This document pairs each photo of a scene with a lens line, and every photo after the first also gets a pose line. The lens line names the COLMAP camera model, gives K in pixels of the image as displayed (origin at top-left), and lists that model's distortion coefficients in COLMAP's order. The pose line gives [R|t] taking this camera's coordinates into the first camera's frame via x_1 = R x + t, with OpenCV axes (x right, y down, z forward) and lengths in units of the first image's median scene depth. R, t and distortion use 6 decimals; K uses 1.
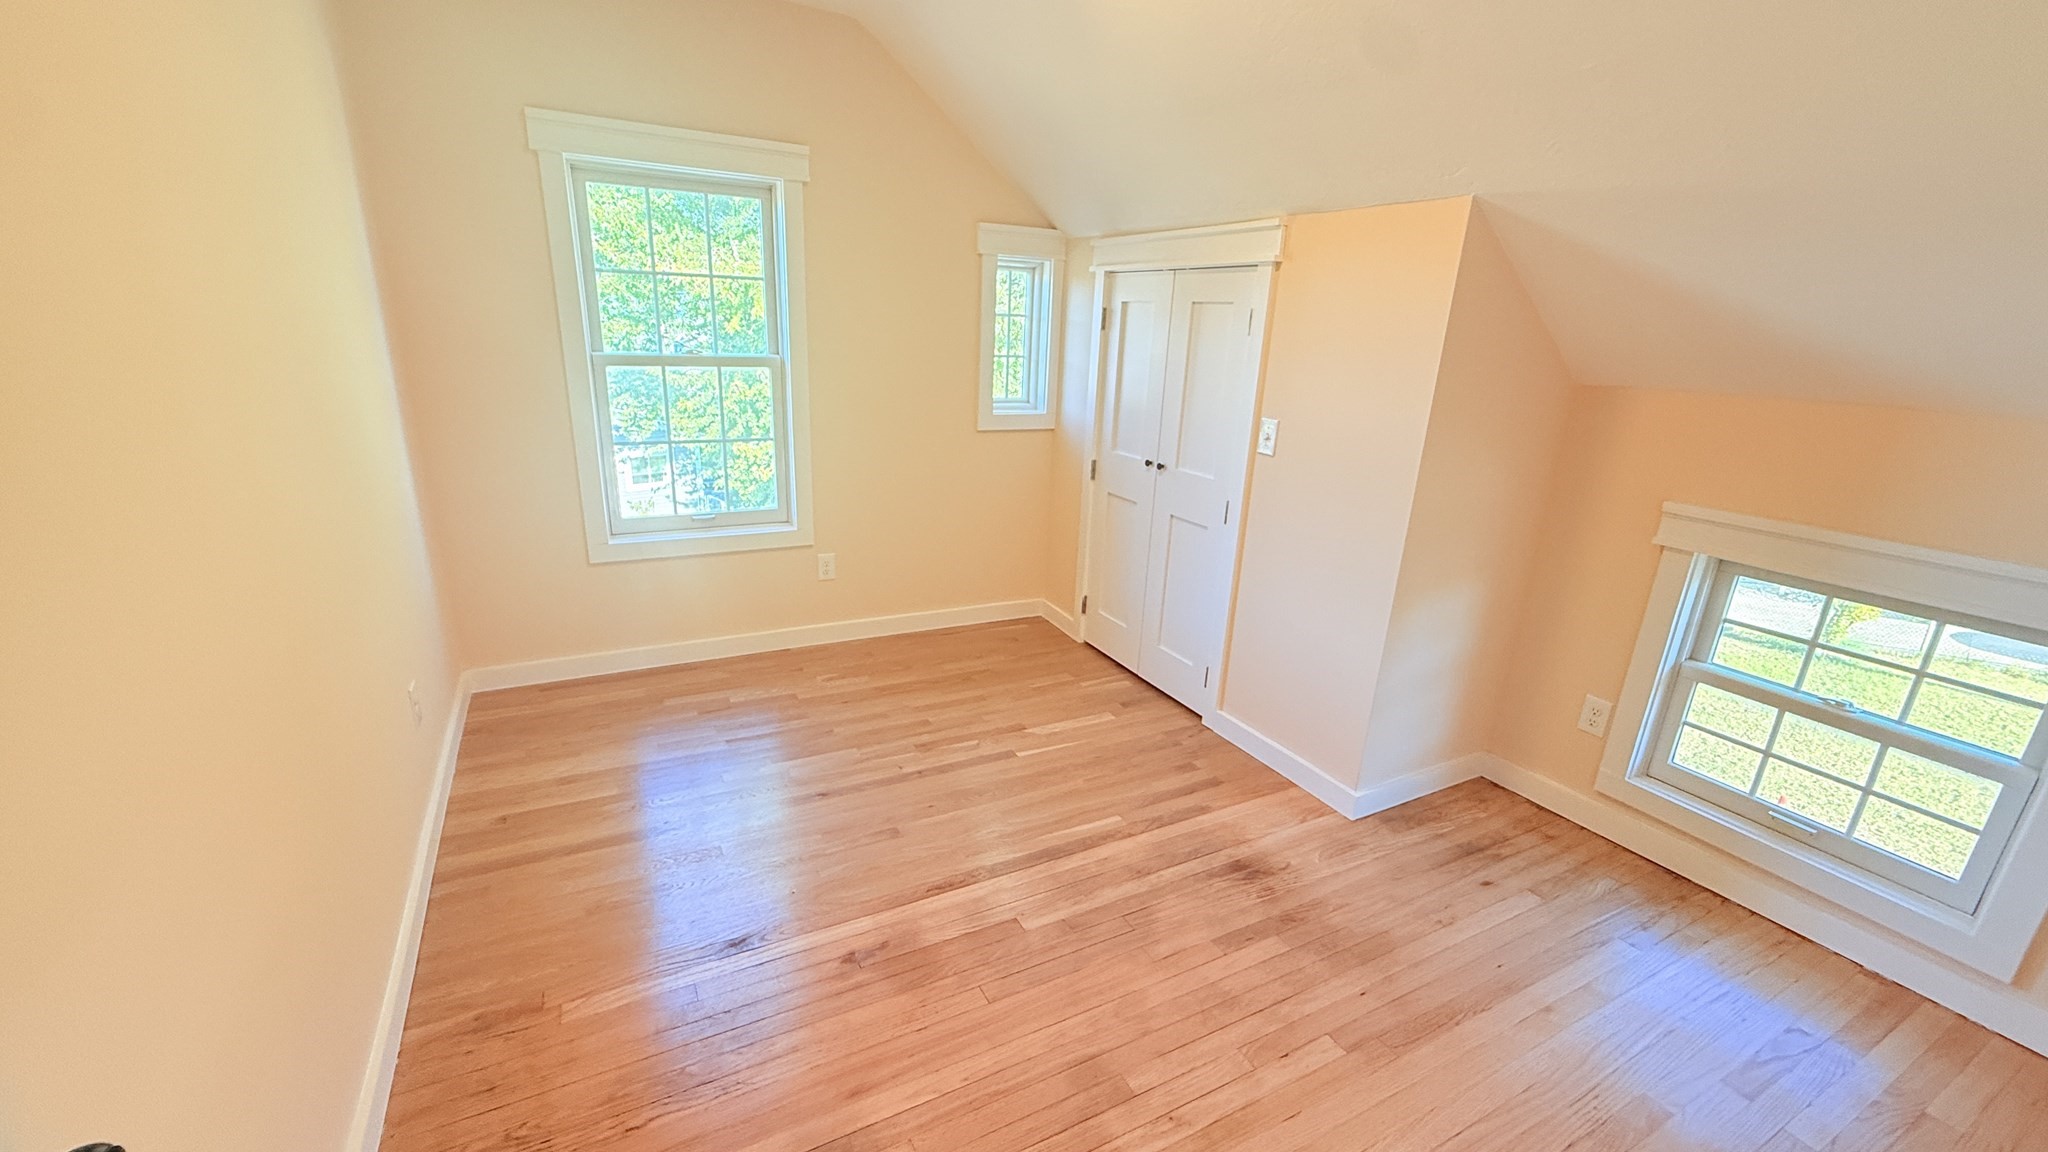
lens RADIAL K [[815.1, 0, 1020.6], [0, 815.1, 577.3], [0, 0, 1]] dist [-0.000771, 0.000539]
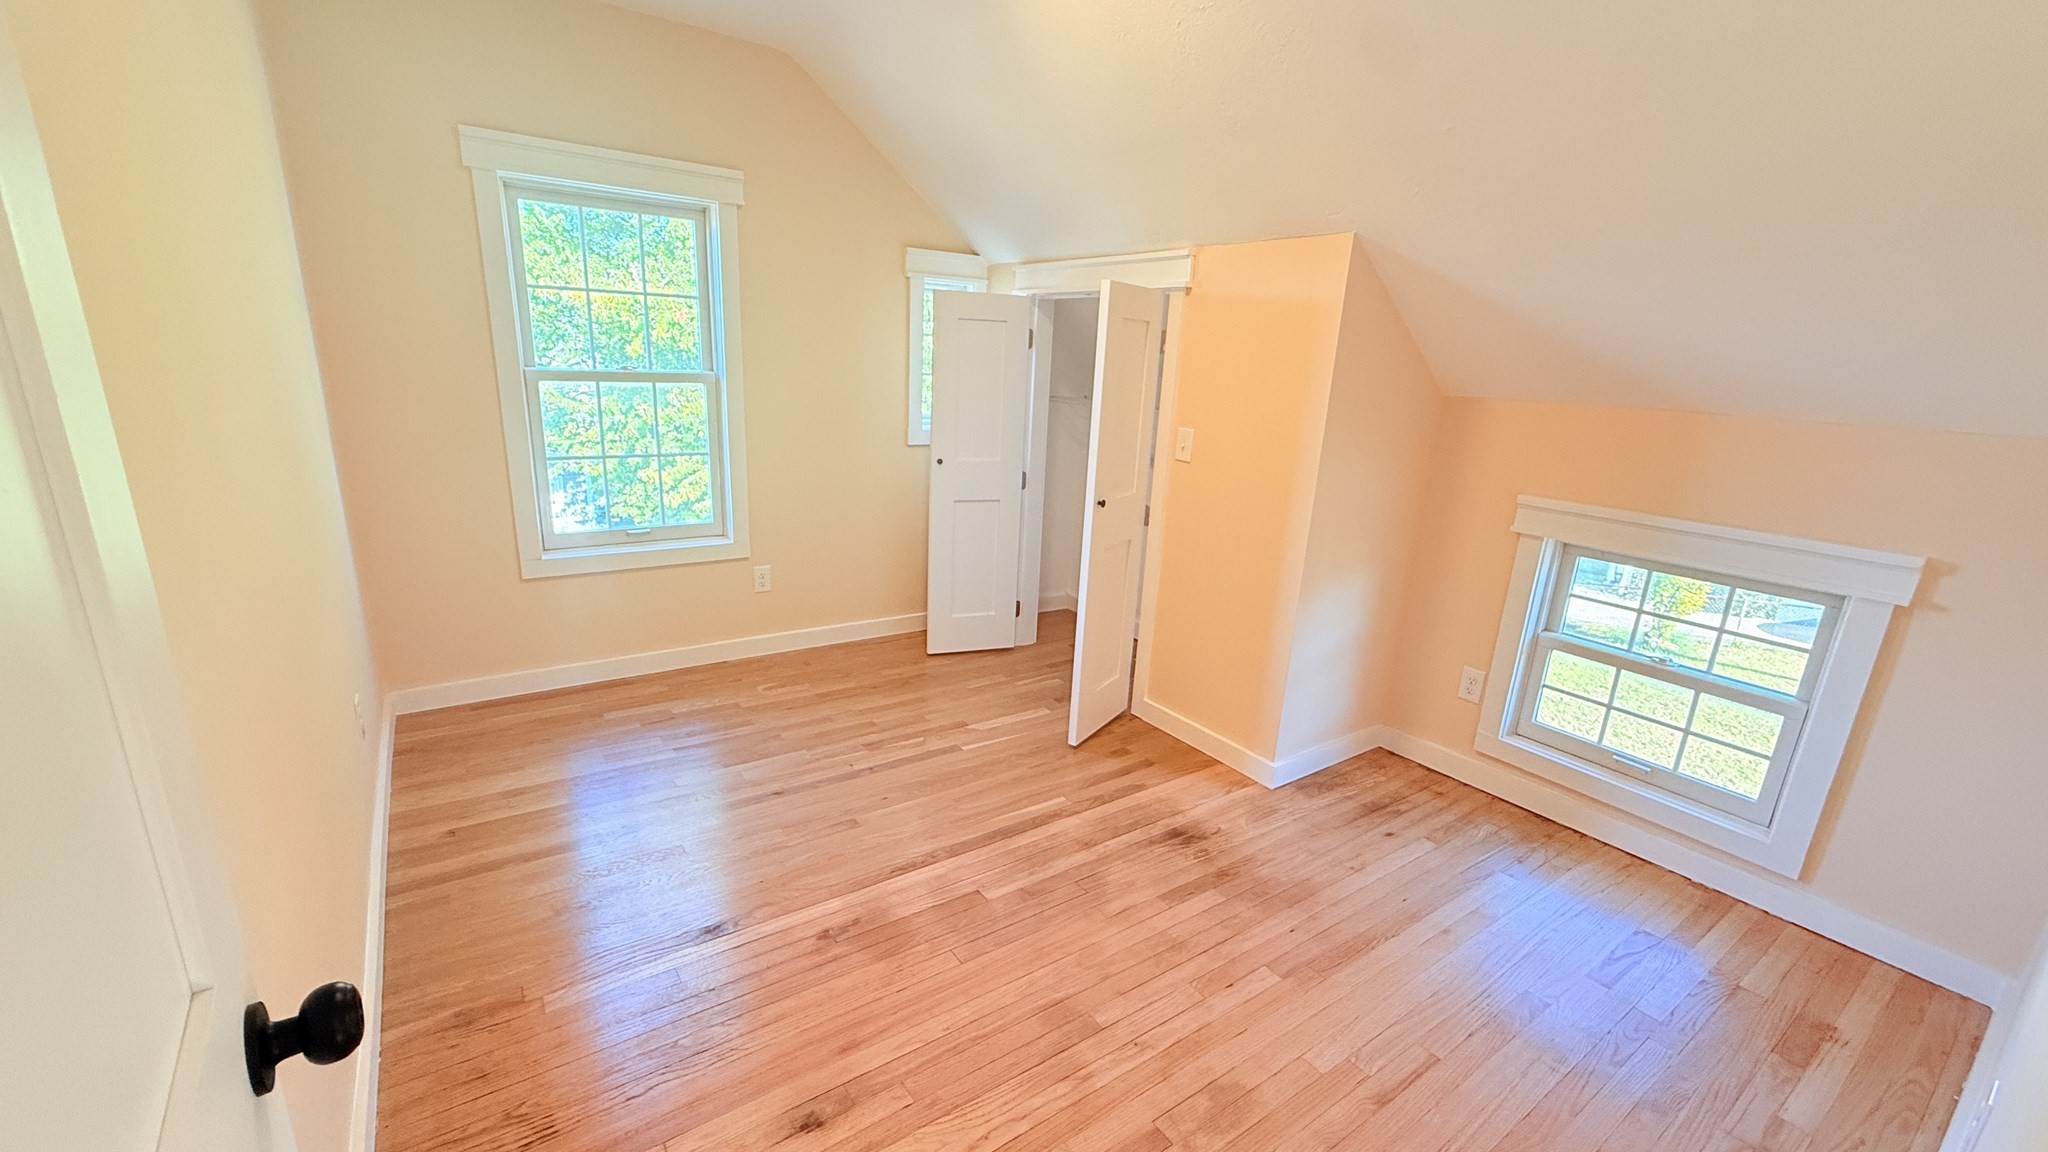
lens RADIAL K [[815.1, 0, 1020.6], [0, 815.1, 577.3], [0, 0, 1]] dist [-0.000771, 0.000539]
pose [[0.992818, -0.026237, 0.116724, -0.058110], [0.029767, 0.999148, -0.028601, 0.037008], [-0.115874, 0.031870, 0.992752, -0.073006]]
